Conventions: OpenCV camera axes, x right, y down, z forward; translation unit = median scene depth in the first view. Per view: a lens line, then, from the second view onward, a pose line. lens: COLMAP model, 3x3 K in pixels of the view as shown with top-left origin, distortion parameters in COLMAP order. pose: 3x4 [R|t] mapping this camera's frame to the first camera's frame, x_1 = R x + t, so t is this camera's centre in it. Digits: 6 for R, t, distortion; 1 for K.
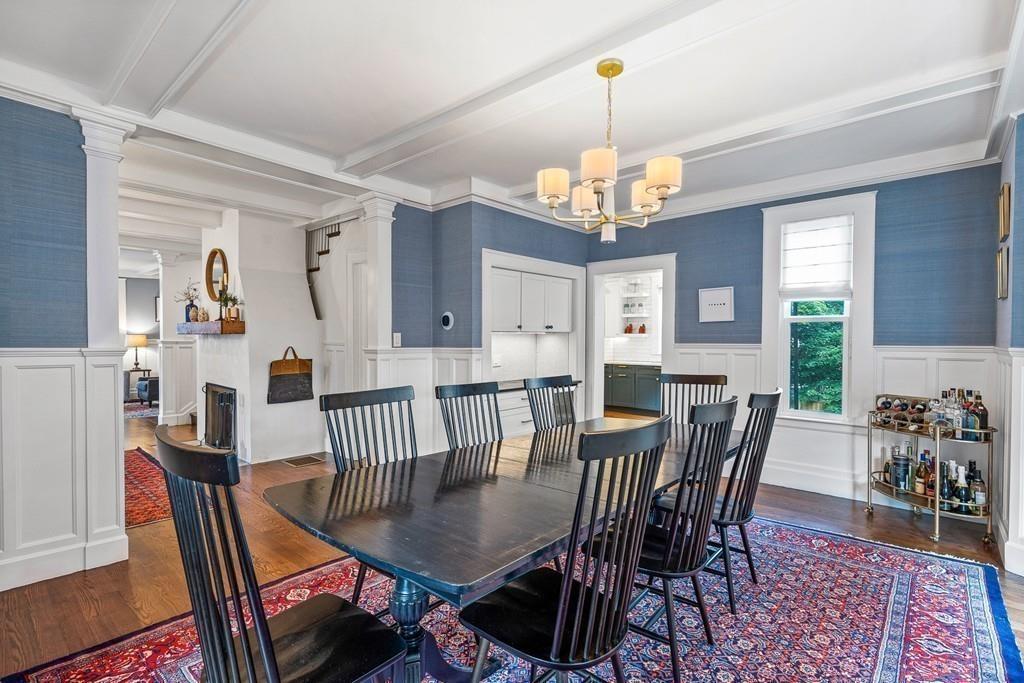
lens RADIAL K [[485.0, 0, 507.1], [0, 485.0, 340.5], [0, 0, 1]] dist [0.002177, 0.000209]
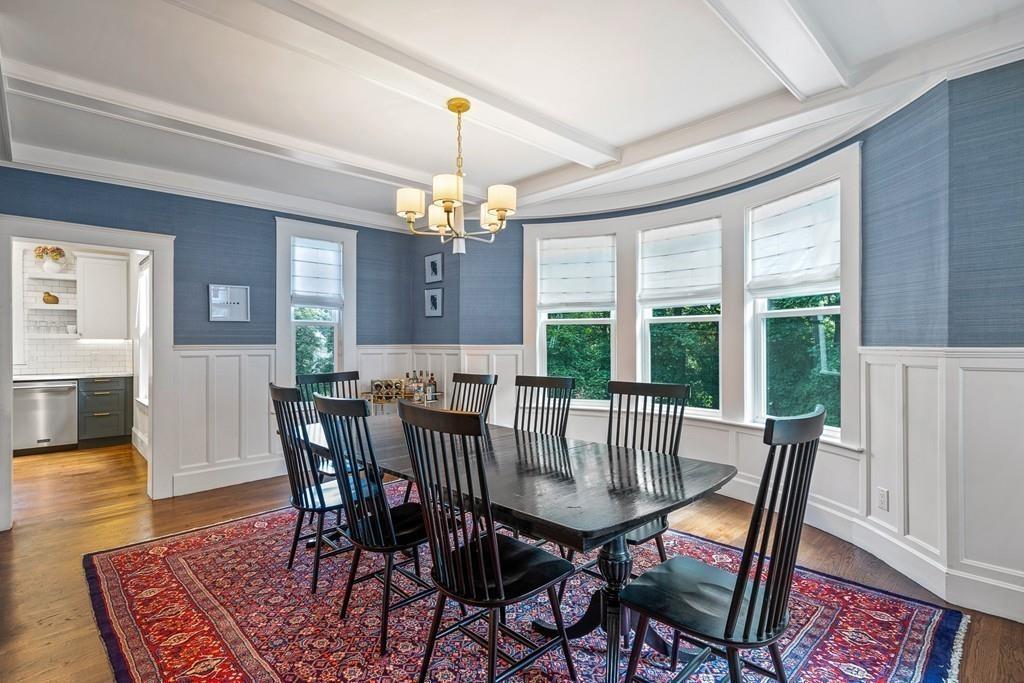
lens RADIAL K [[485.0, 0, 507.1], [0, 485.0, 340.5], [0, 0, 1]] dist [0.002177, 0.000209]
pose [[0.074523, -0.001845, 0.997218, -0.503424], [0.015516, 0.999879, 0.000691, 0.007566], [-0.997099, 0.015422, 0.074543, 0.418882]]
